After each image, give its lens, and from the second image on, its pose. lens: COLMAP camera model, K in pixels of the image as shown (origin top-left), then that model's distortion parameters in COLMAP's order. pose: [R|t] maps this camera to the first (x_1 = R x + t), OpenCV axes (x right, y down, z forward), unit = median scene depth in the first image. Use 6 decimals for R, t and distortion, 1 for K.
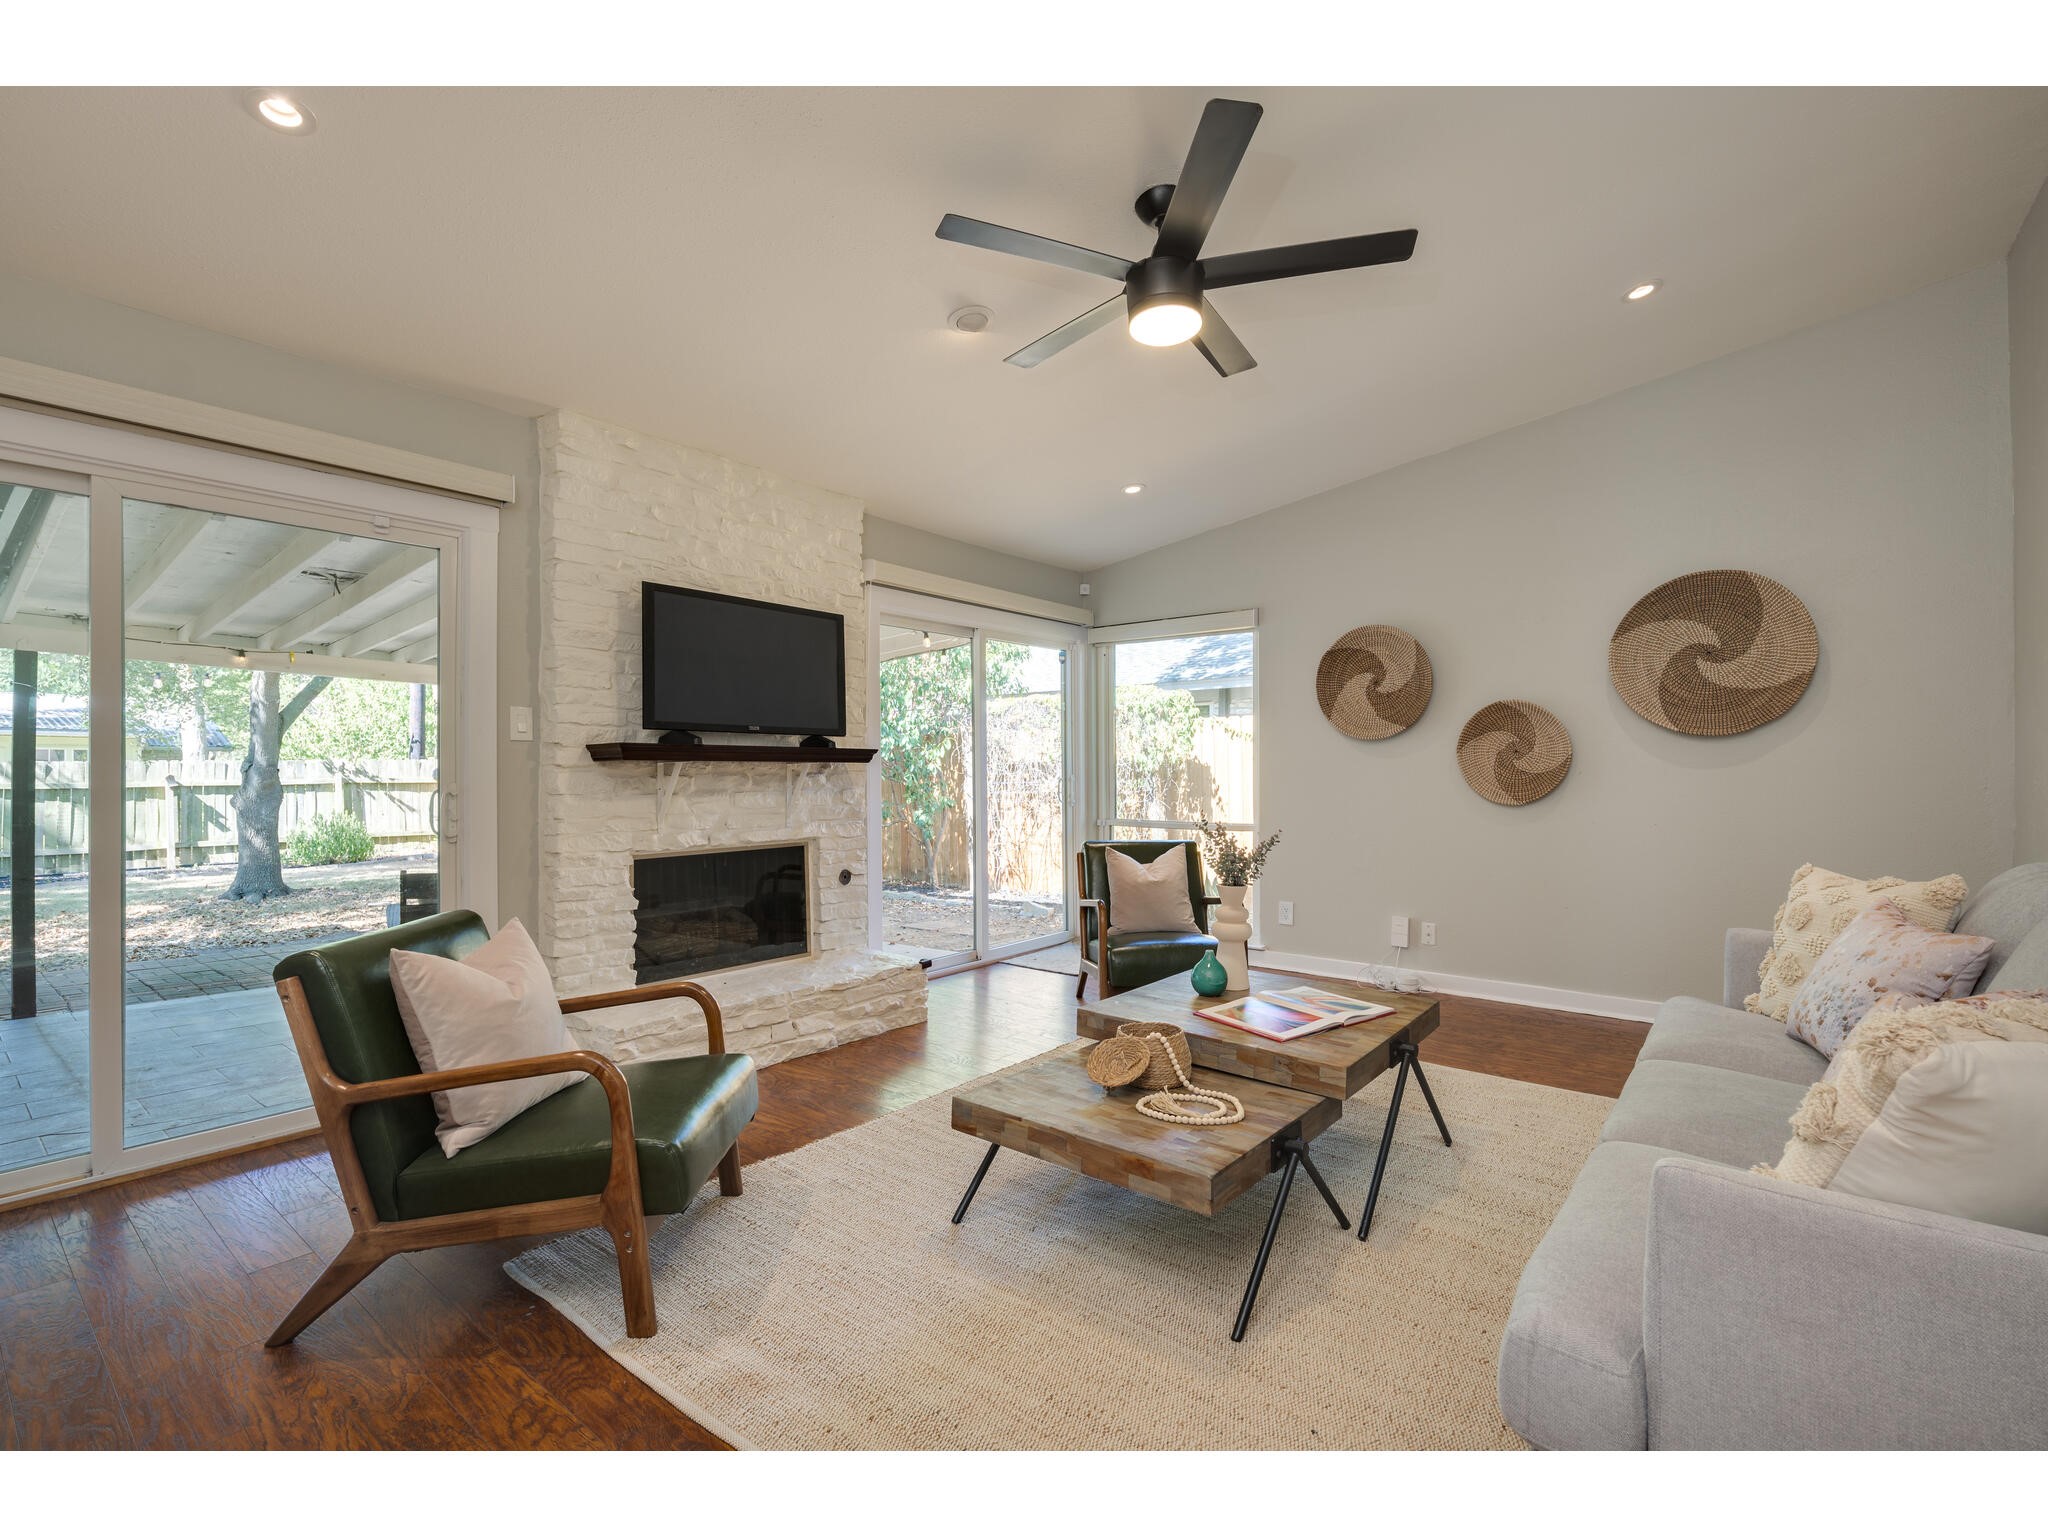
lens RADIAL K [[951.5, 0, 1032.0], [0, 951.5, 773.9], [0, 0, 1]] dist [0.002822, -0.000743]
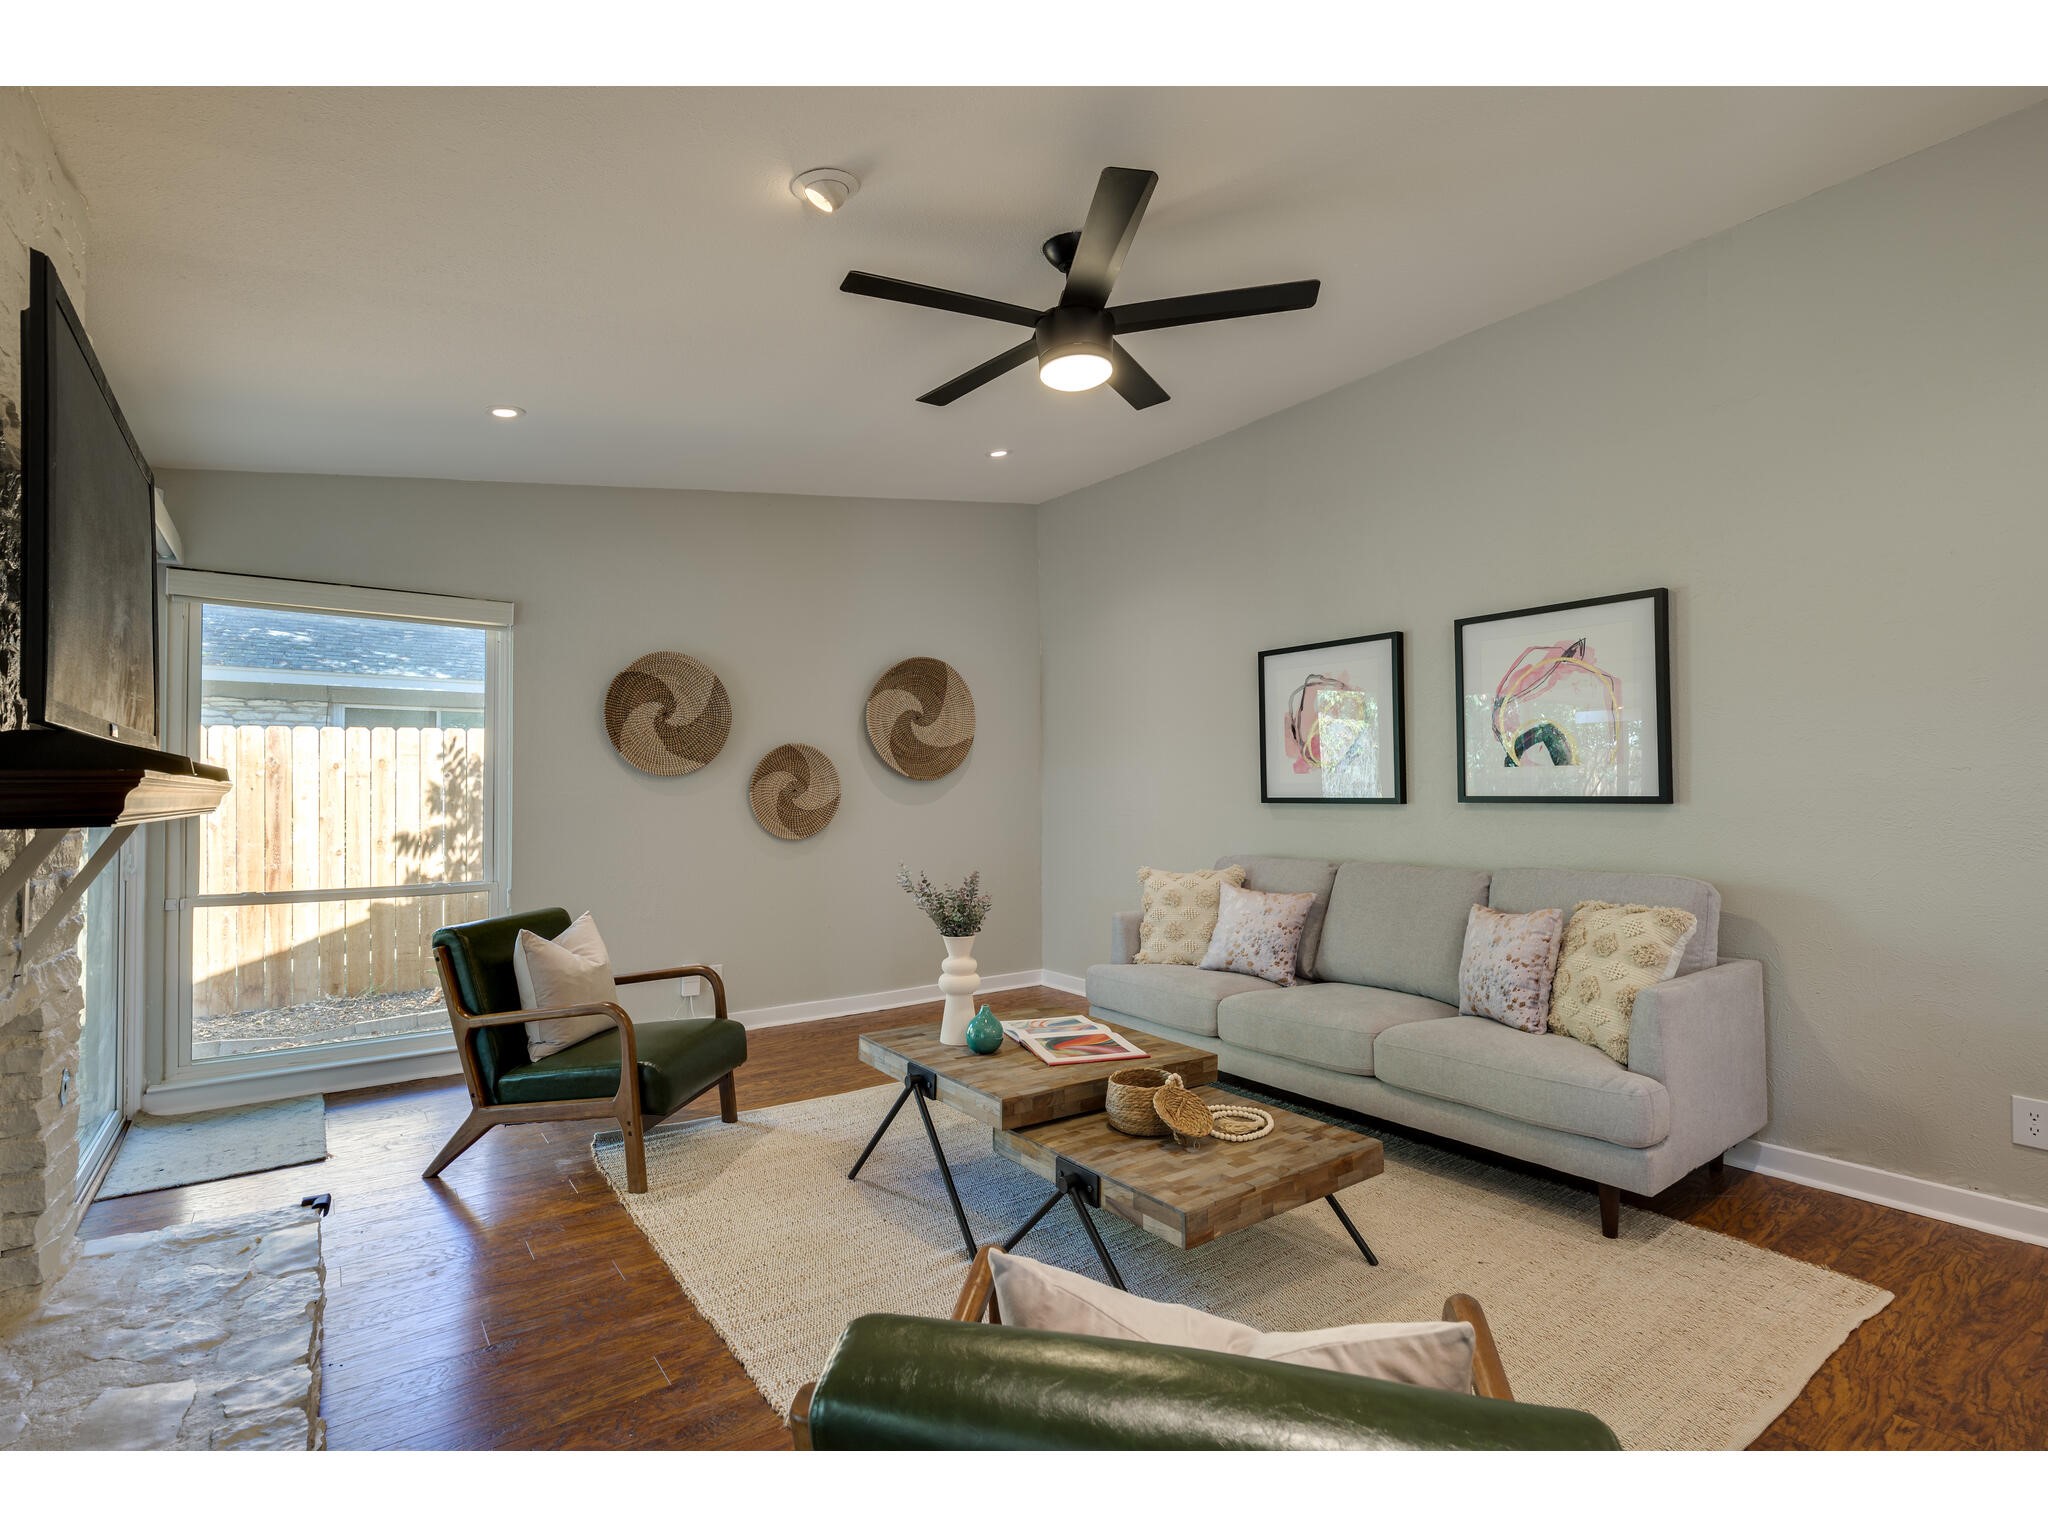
lens RADIAL K [[951.5, 0, 1031.2], [0, 951.5, 773.2], [0, 0, 1]] dist [0.002822, -0.000743]
pose [[0.247856, 0.020259, 0.968585, -0.509857], [0.004170, 0.999750, -0.021977, -0.019008], [-0.968788, 0.009486, 0.247709, 0.491418]]
